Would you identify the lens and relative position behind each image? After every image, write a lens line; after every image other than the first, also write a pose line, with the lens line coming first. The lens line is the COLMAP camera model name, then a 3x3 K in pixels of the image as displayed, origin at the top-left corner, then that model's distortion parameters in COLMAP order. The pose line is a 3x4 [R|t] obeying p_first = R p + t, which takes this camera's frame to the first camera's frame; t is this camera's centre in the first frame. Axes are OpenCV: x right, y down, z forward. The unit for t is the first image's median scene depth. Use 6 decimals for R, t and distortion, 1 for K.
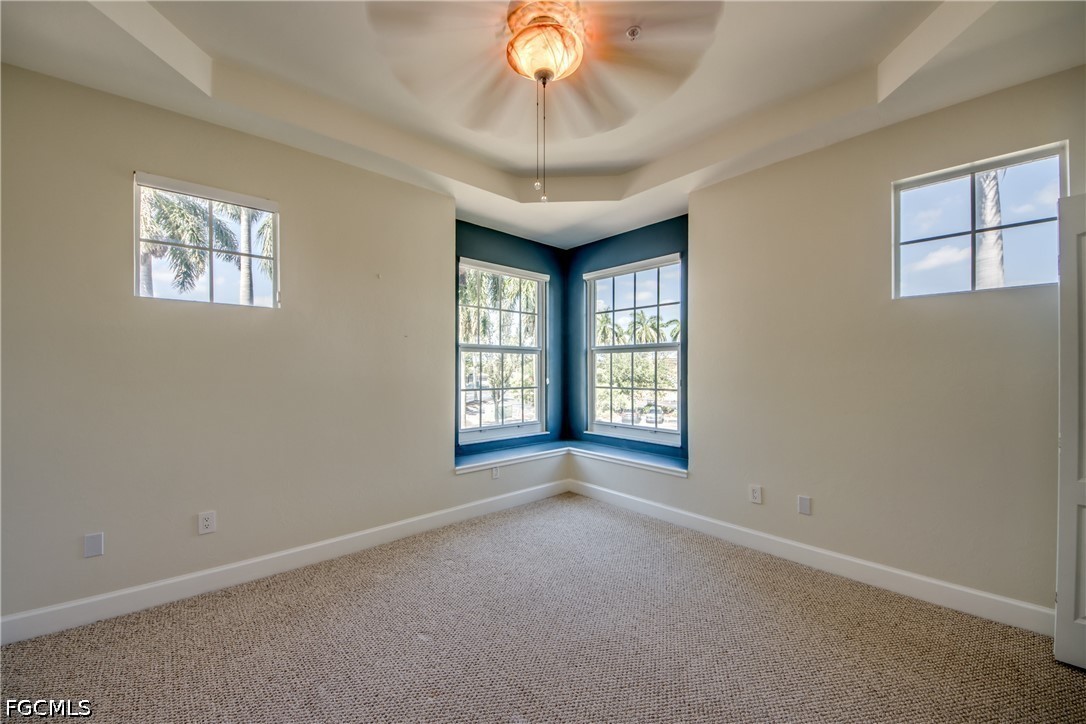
lens RADIAL K [[418.5, 0, 541.9], [0, 418.5, 363.7], [0, 0, 1]] dist [0.022114, -0.014323]
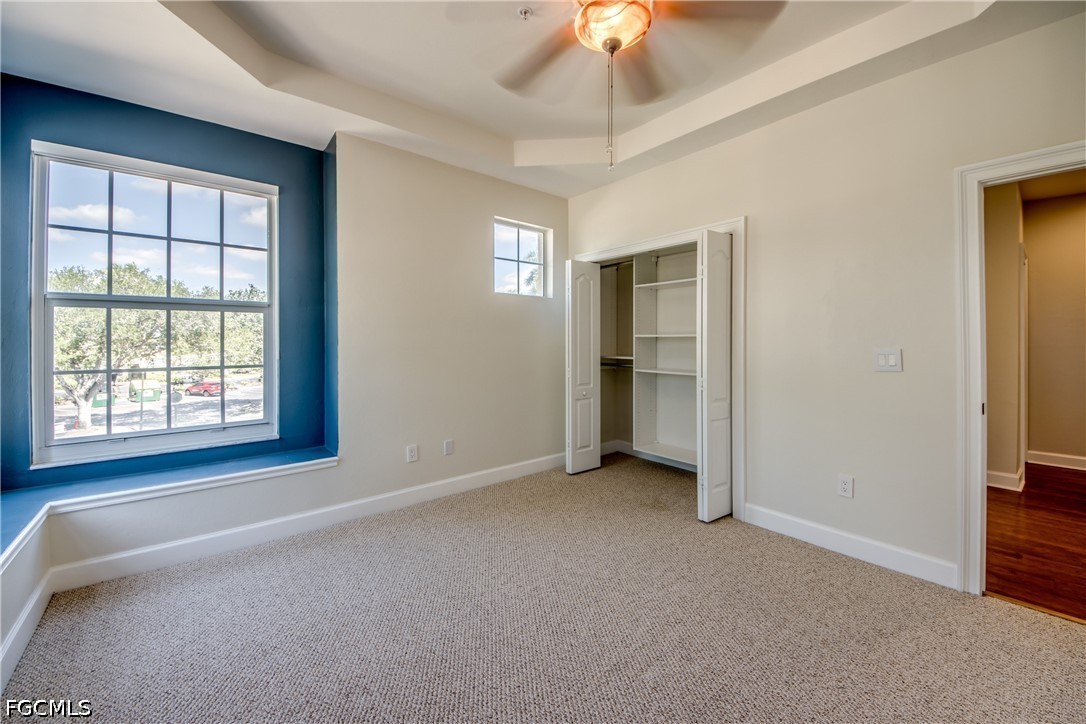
lens RADIAL K [[418.5, 0, 545.9], [0, 418.5, 339.2], [0, 0, 1]] dist [0.022114, -0.014323]
pose [[0.036898, 0.000161, 0.999319, -0.484355], [-0.016382, 0.999866, 0.000444, 0.007771], [-0.999185, -0.016387, 0.036896, 0.537150]]
